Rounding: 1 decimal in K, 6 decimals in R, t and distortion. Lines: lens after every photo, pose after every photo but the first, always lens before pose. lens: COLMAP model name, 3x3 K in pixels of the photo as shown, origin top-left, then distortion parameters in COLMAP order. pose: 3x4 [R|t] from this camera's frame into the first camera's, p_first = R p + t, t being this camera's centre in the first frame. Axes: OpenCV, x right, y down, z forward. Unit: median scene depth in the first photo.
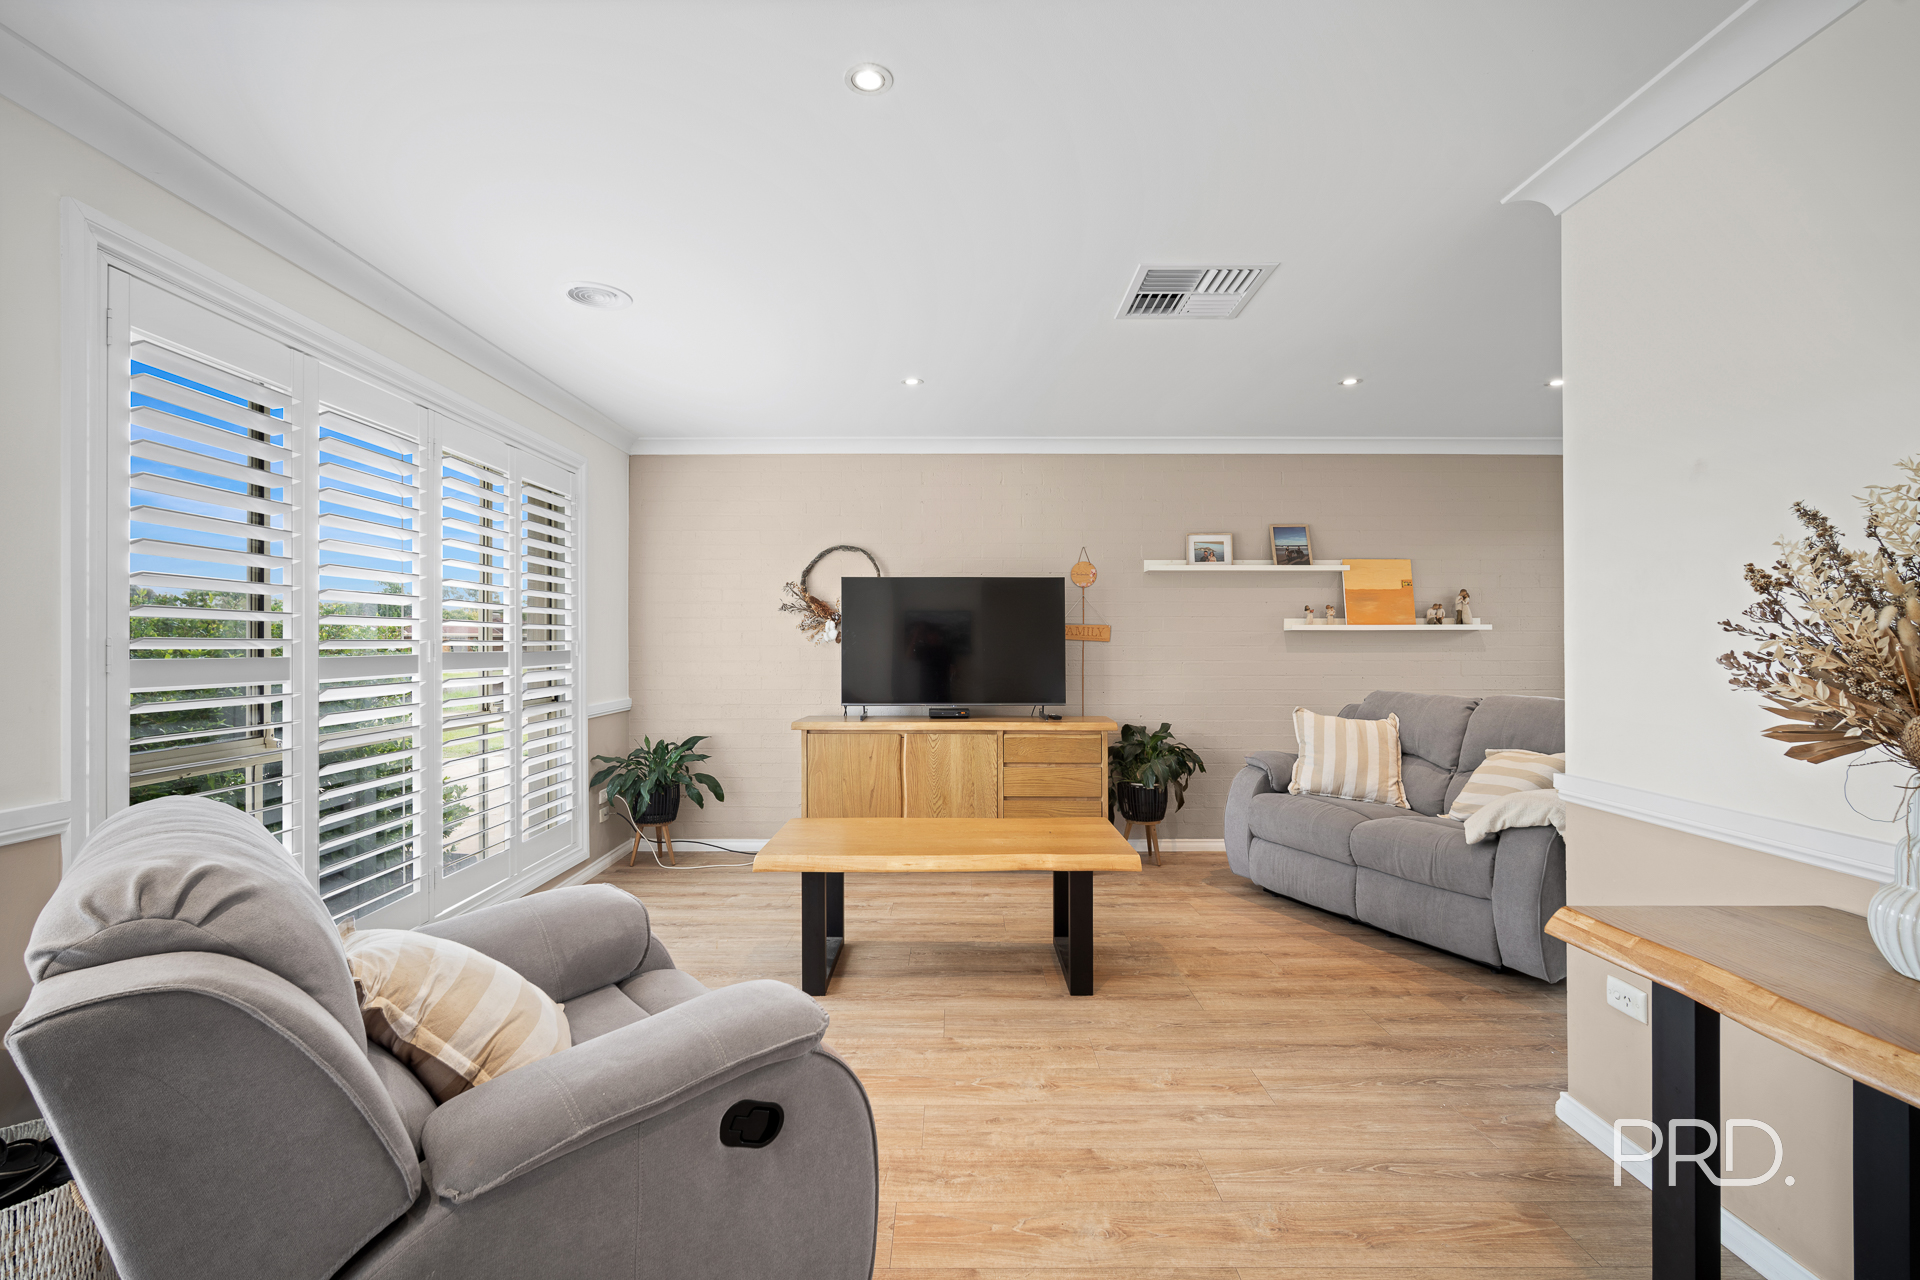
lens RADIAL K [[824.2, 0, 960.0], [0, 824.2, 640.0], [0, 0, 1]] dist [-0.016262, -0.000105]
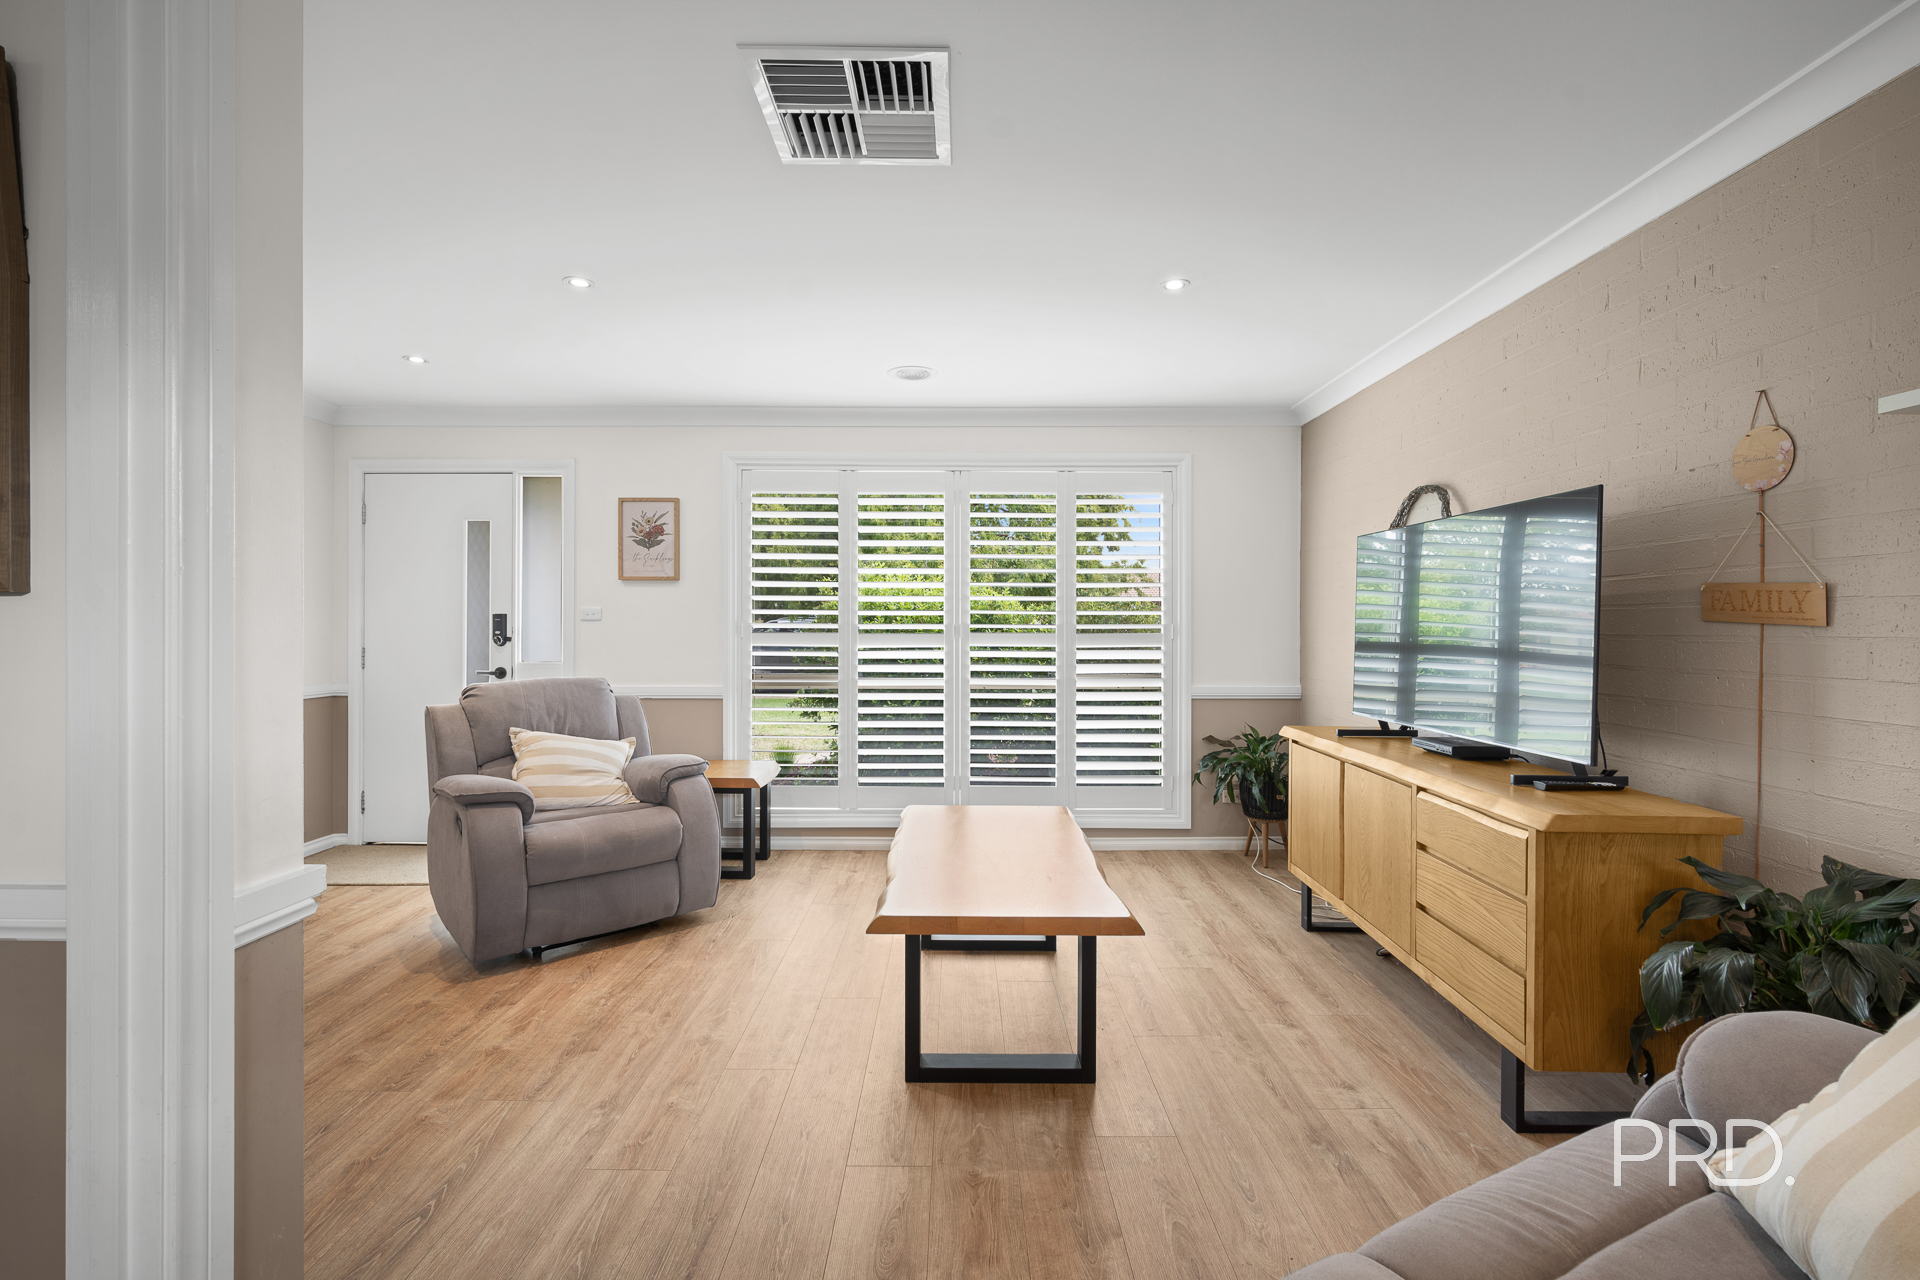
lens RADIAL K [[837.6, 0, 960.0], [0, 837.6, 629.5], [0, 0, 1]] dist [-0.003563, 0.000260]
pose [[0.011065, 0.008439, -0.999903, 1.301505], [0.002810, 0.999960, 0.008471, -0.004481], [0.999935, -0.002904, 0.011041, 1.426938]]
